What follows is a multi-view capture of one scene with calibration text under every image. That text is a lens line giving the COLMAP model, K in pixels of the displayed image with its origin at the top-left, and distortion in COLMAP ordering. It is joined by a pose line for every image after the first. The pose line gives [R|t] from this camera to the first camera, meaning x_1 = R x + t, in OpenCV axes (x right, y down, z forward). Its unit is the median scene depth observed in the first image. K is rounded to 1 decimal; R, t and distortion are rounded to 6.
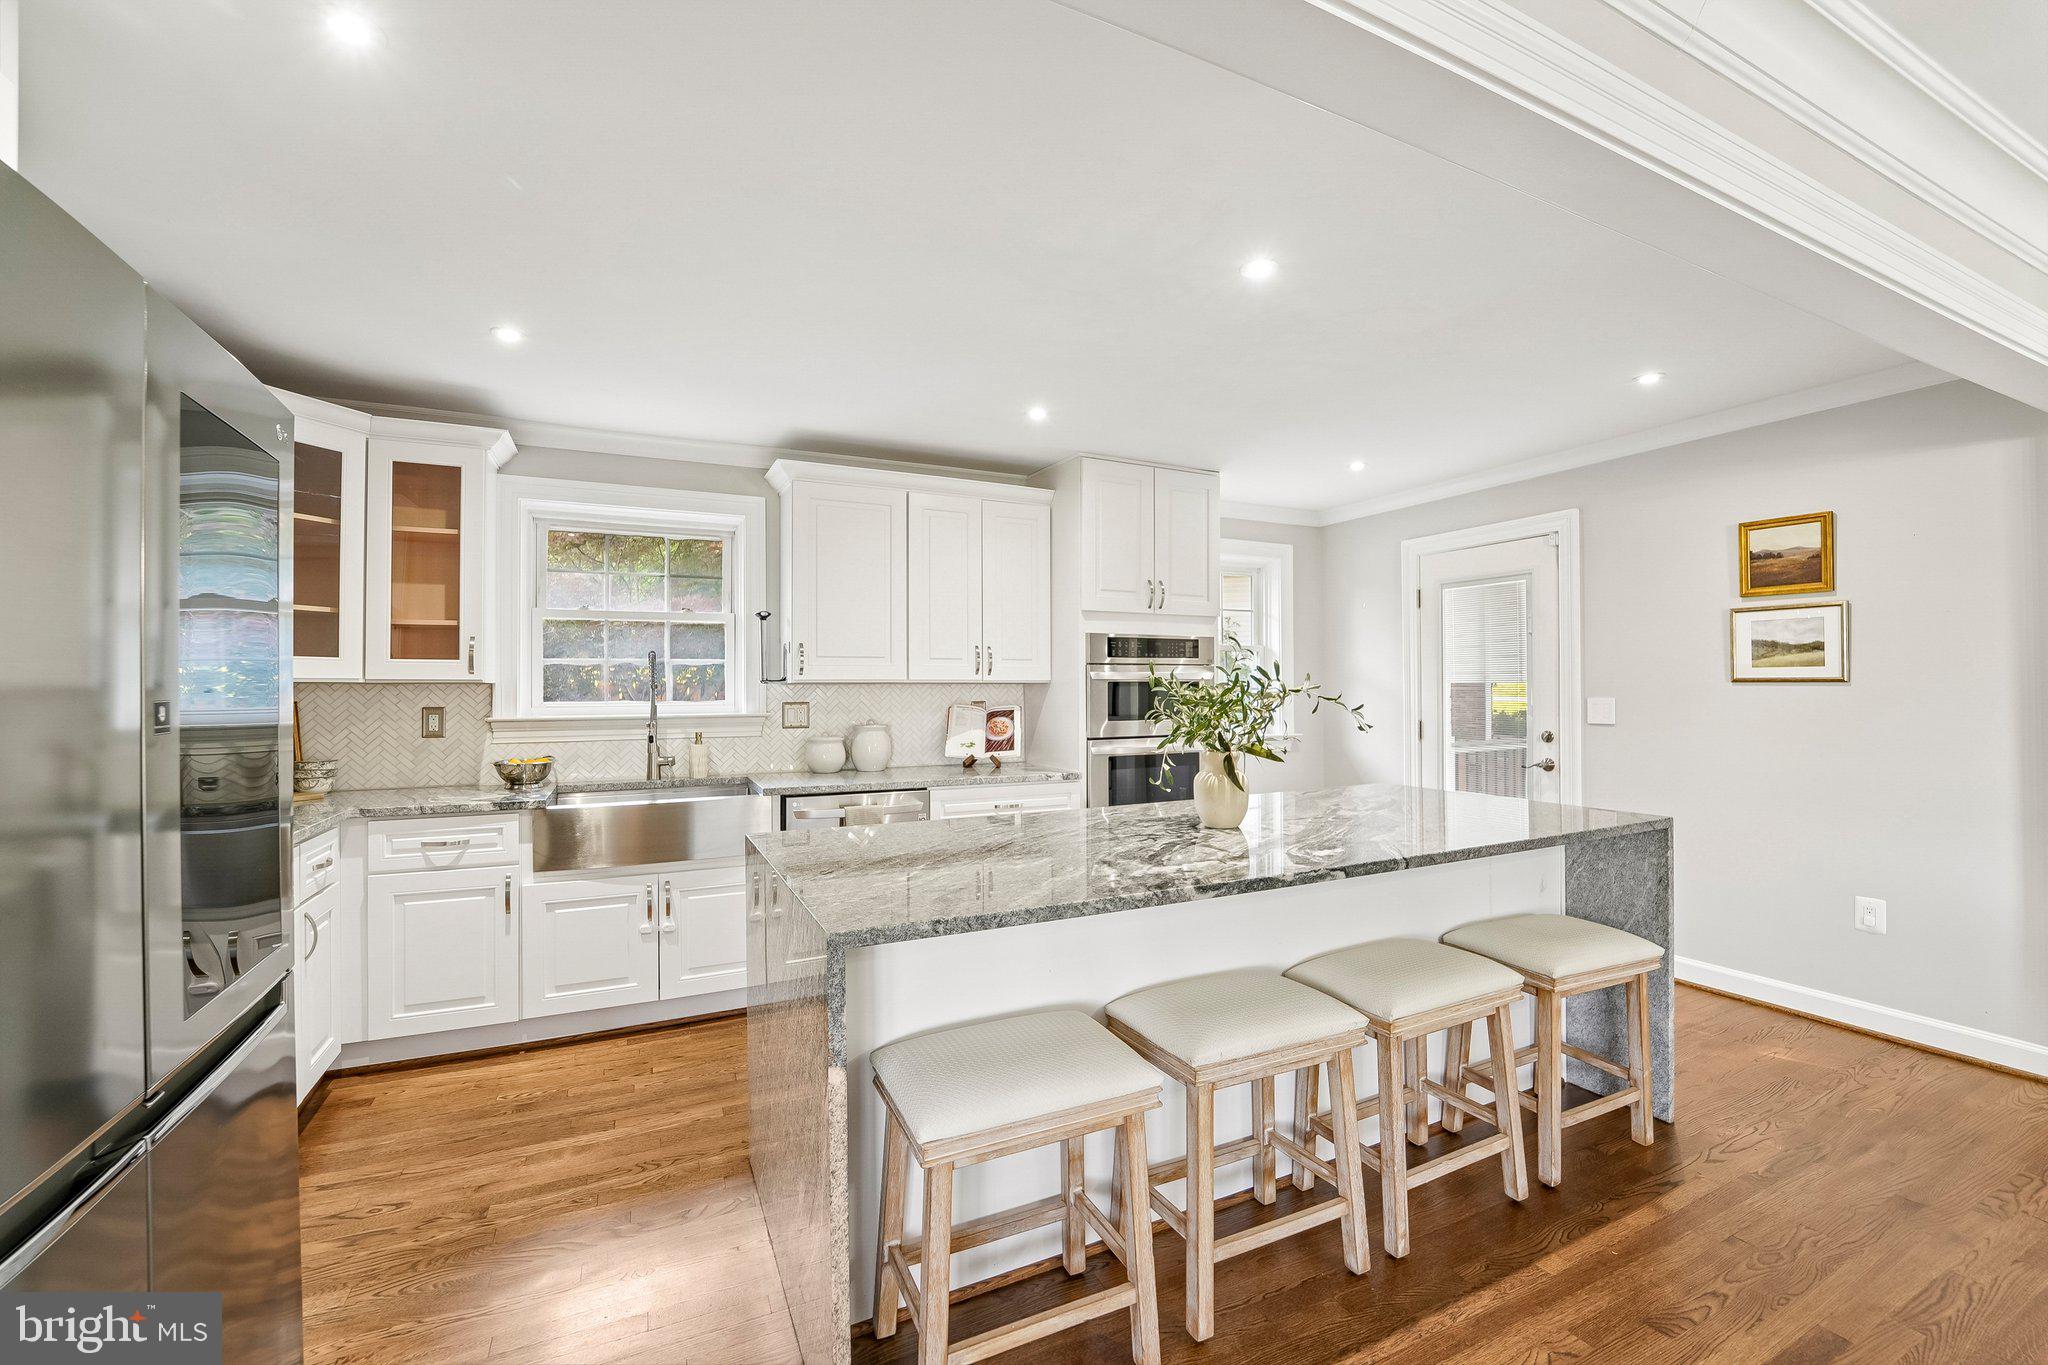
lens RADIAL K [[835.5, 0, 1031.3], [0, 835.5, 678.6], [0, 0, 1]] dist [-0.021336, 0.000005]
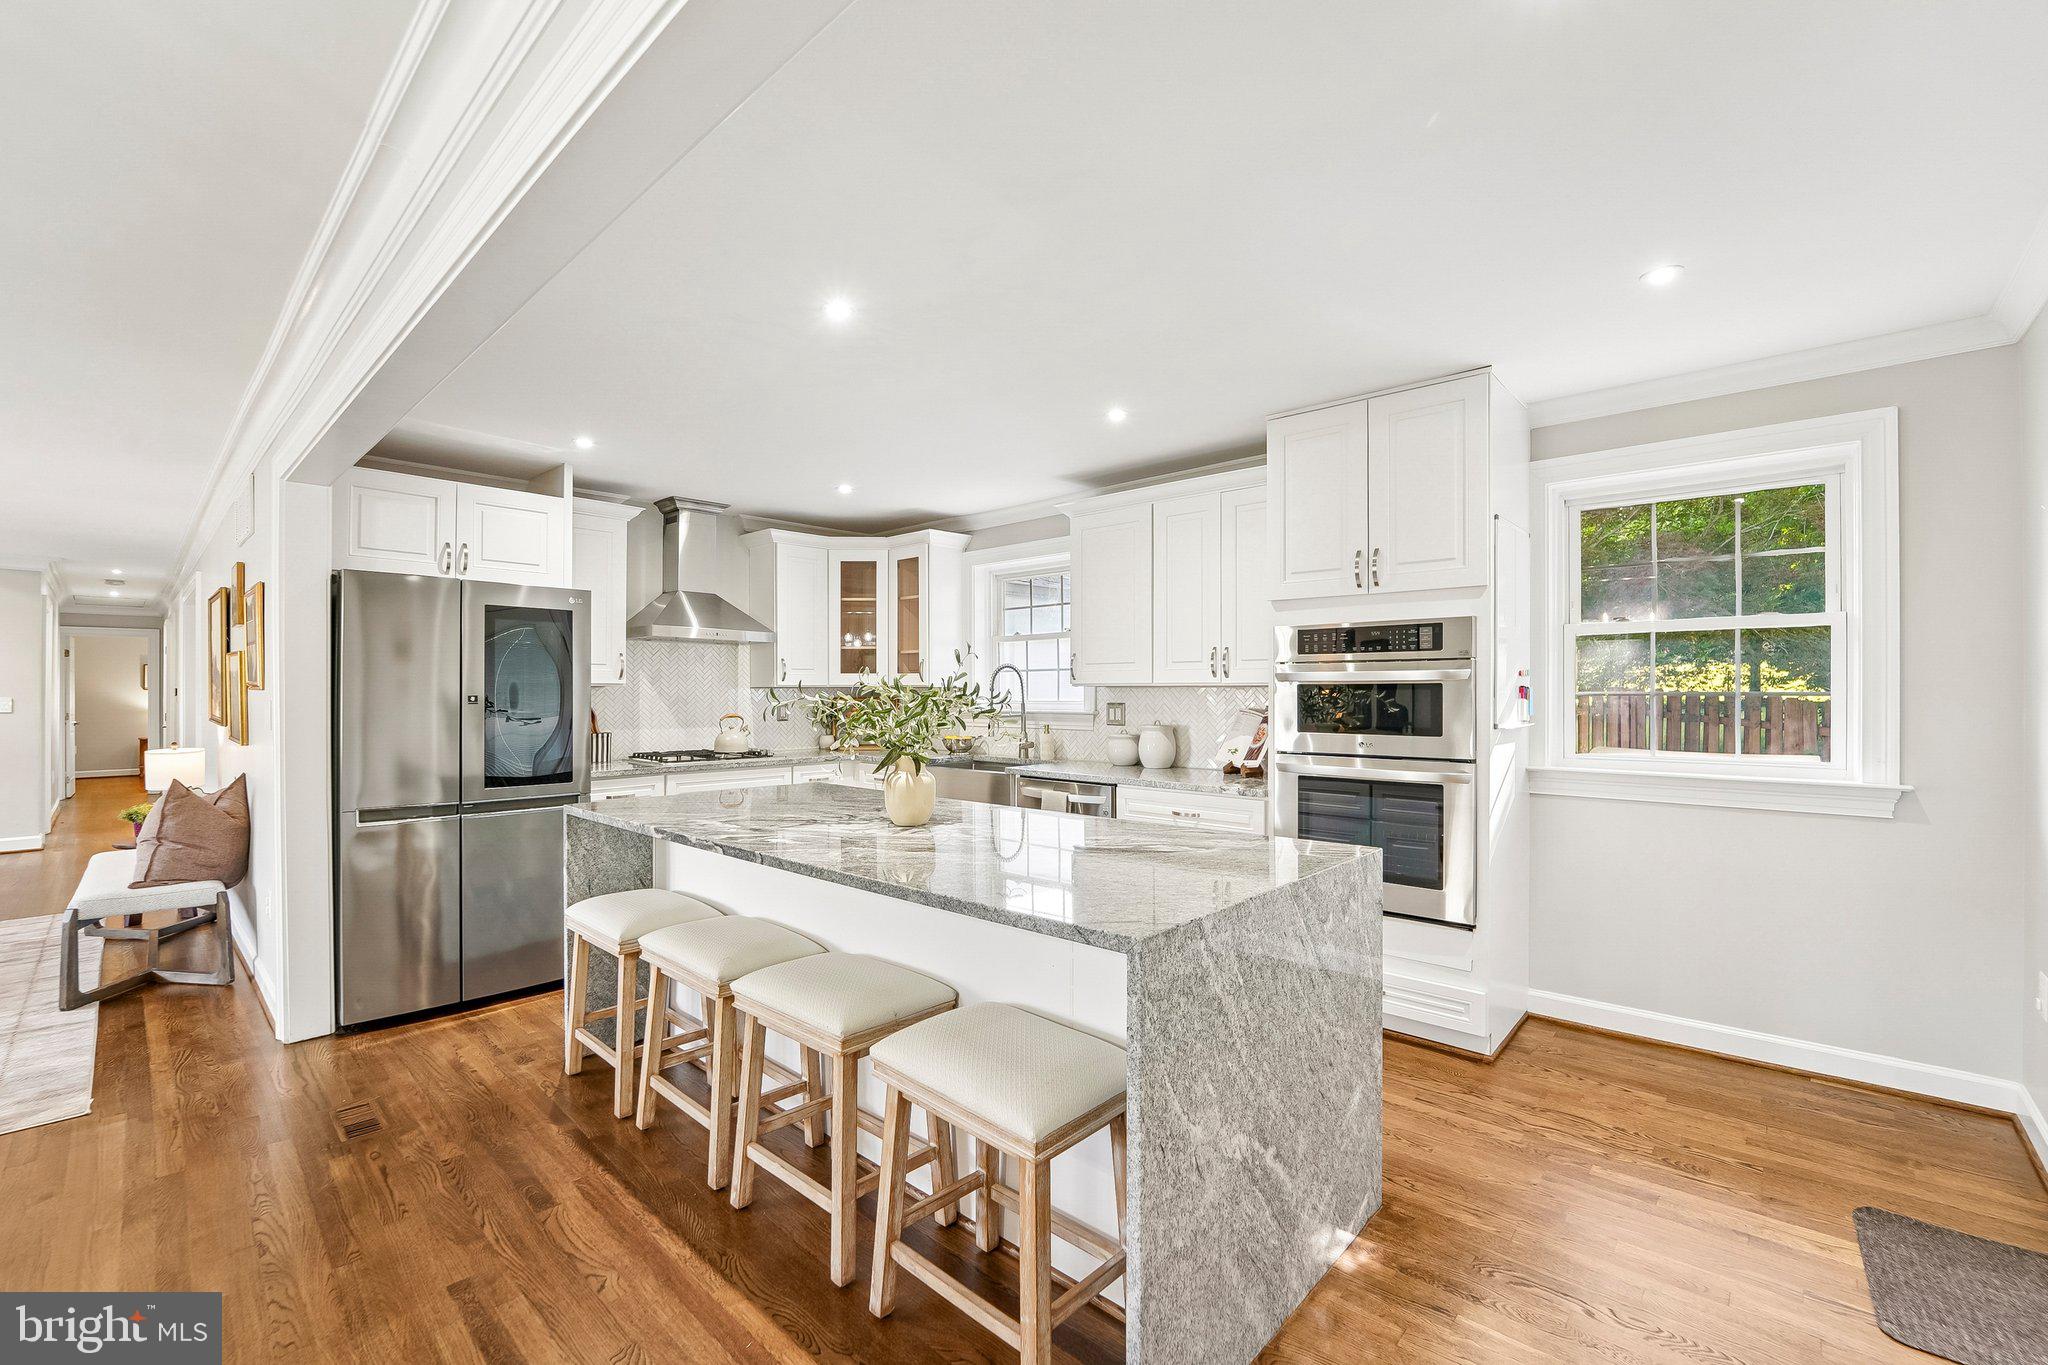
lens RADIAL K [[844.0, 0, 1043.7], [0, 844.0, 686.1], [0, 0, 1]] dist [-0.021858, -0.000781]
pose [[0.388117, -0.003322, -0.921604, 0.793339], [0.003004, 0.999993, -0.002340, 0.006561], [0.921605, -0.001860, 0.388124, 0.472482]]
